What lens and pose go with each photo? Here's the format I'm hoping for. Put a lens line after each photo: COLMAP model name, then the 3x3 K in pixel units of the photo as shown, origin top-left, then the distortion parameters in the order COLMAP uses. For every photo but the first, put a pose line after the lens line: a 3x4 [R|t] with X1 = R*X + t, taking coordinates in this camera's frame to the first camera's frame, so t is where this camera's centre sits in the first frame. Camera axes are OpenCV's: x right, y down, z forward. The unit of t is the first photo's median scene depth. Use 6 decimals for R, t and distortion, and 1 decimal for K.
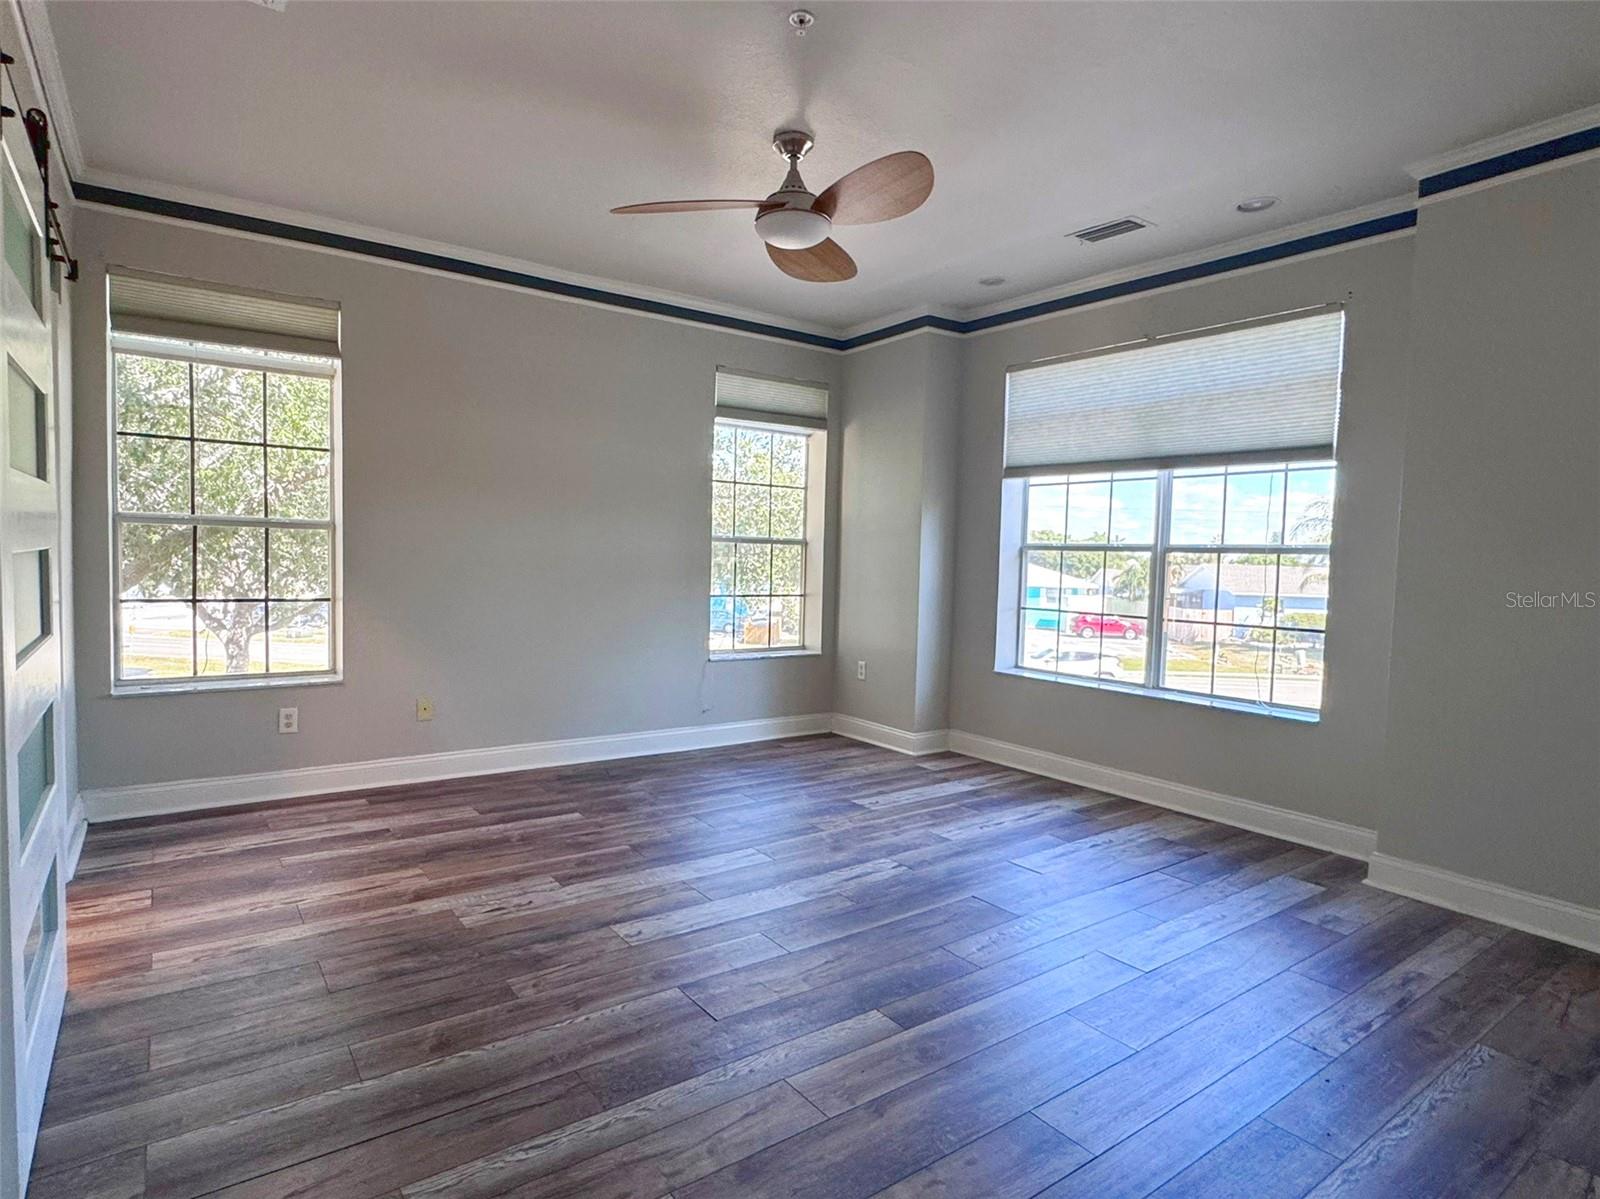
lens RADIAL K [[842.0, 0, 800.0], [0, 842.0, 599.5], [0, 0, 1]] dist [-0.000664, -0.001058]
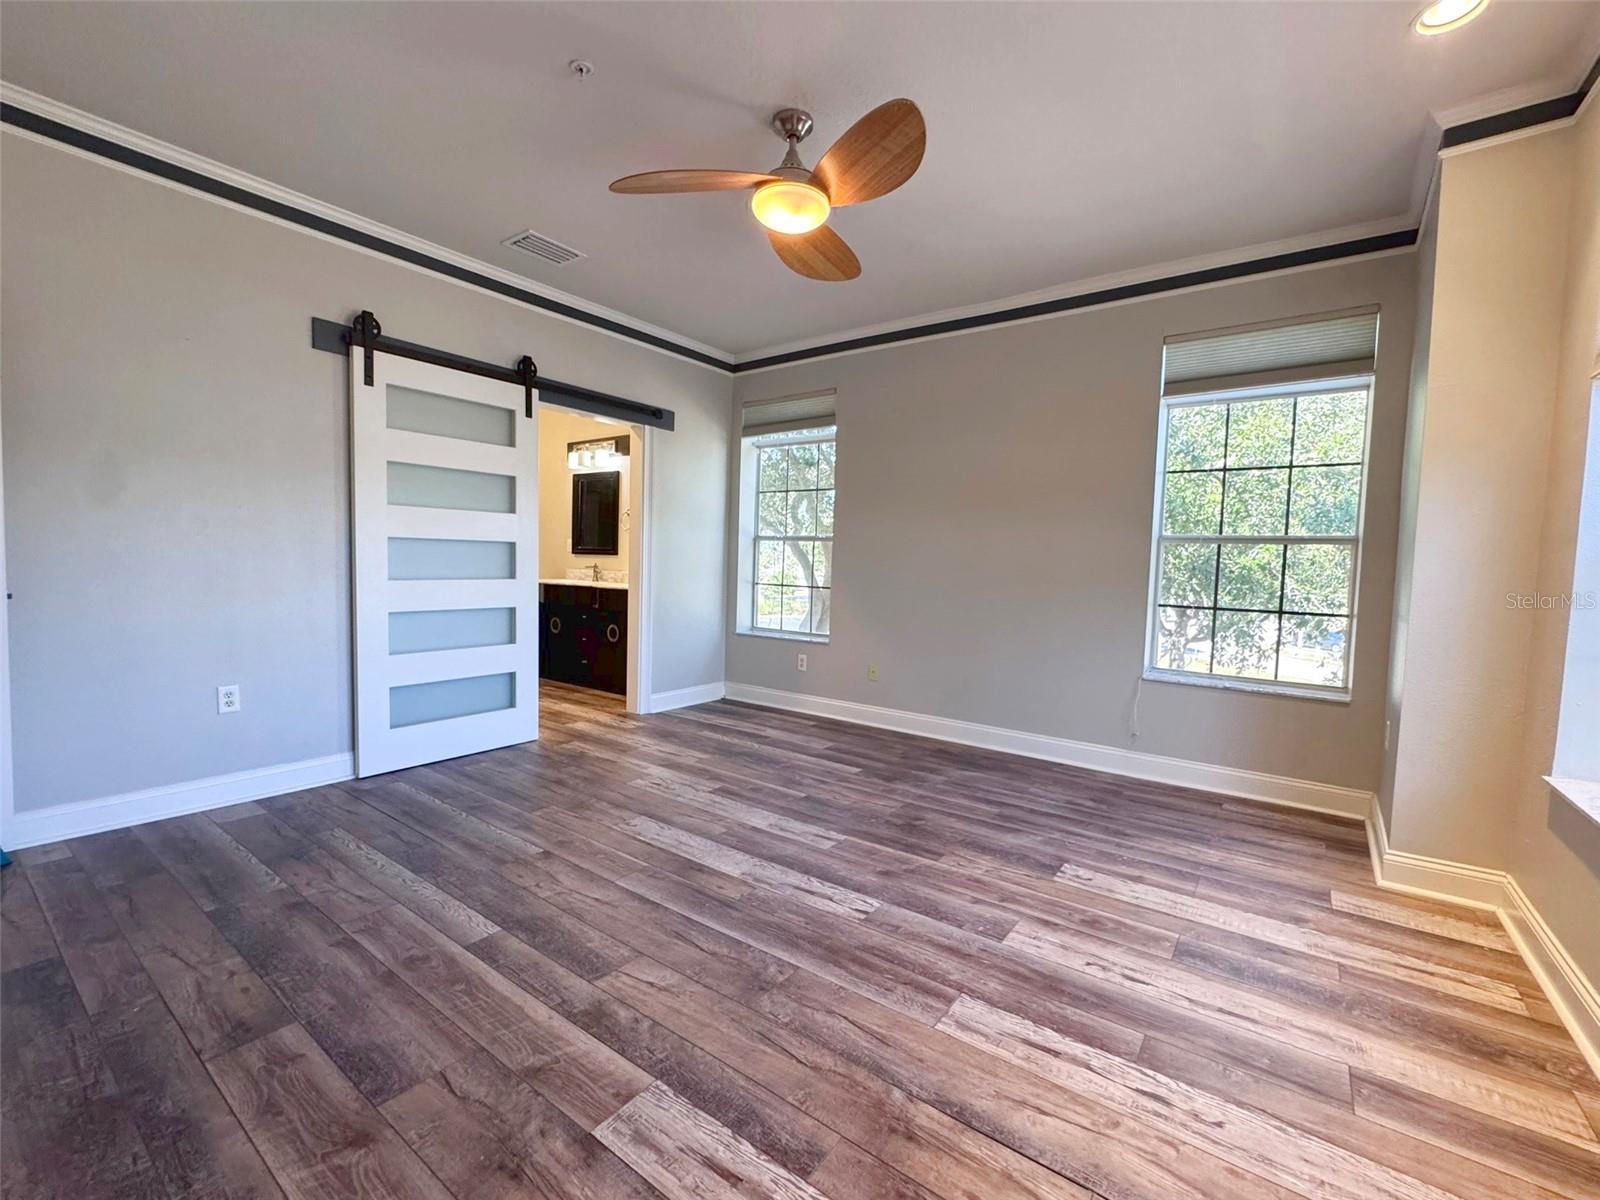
lens RADIAL K [[666.0, 0, 800.0], [0, 666.0, 600.0], [0, 0, 1]] dist [-0.000411, 0.000108]
pose [[0.329985, 0.038526, -0.943200, 0.614376], [-0.069397, 0.997453, 0.016463, 0.006450], [0.941432, 0.060023, 0.331818, 0.624720]]
